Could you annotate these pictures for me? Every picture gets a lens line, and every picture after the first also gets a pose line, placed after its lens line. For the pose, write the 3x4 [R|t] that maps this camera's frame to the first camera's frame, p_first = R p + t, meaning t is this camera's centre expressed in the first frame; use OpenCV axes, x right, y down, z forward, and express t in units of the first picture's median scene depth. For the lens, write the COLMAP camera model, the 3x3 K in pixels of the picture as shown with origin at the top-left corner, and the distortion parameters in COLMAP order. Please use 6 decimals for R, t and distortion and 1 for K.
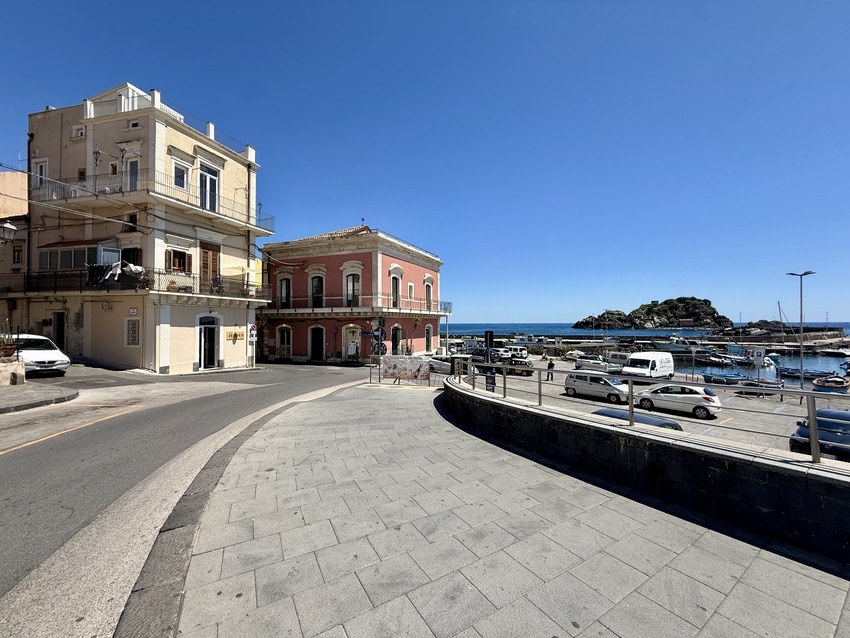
lens RADIAL K [[338.2, 0, 423.2], [0, 338.2, 319.6], [0, 0, 1]] dist [-0.001066, 0.000077]
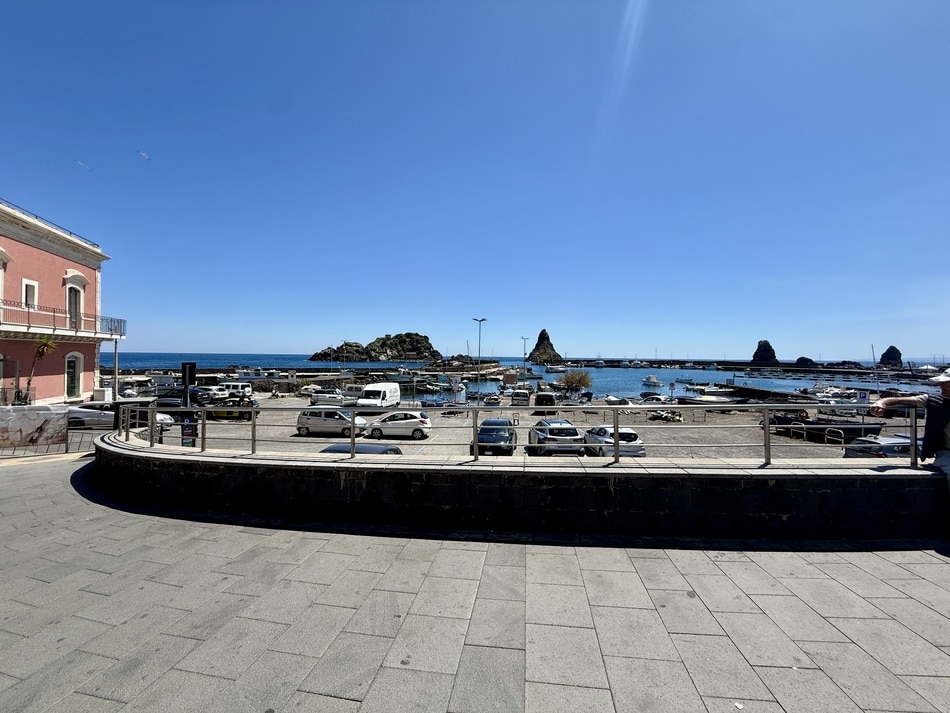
lens RADIAL K [[377.9, 0, 473.4], [0, 377.9, 357.2], [0, 0, 1]] dist [-0.001121, -0.000145]
pose [[0.679419, 0.010193, 0.733680, 0.008856], [-0.022858, 0.999712, 0.007279, 0.001371], [-0.733395, -0.021716, 0.679456, 0.002175]]
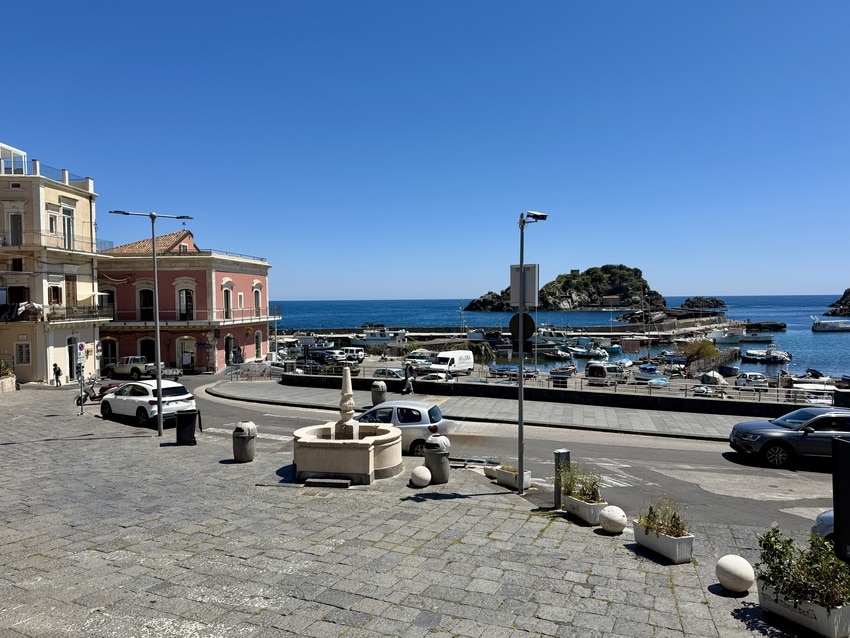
lens RADIAL K [[594.3, 0, 430.1], [0, 594.3, 317.6], [0, 0, 1]] dist [0.042262, -0.031669]
pose [[0.944437, -0.016060, 0.328300, -0.118784], [0.002600, 0.999139, 0.041397, -0.141103], [-0.328682, -0.038243, 0.943666, -1.225135]]
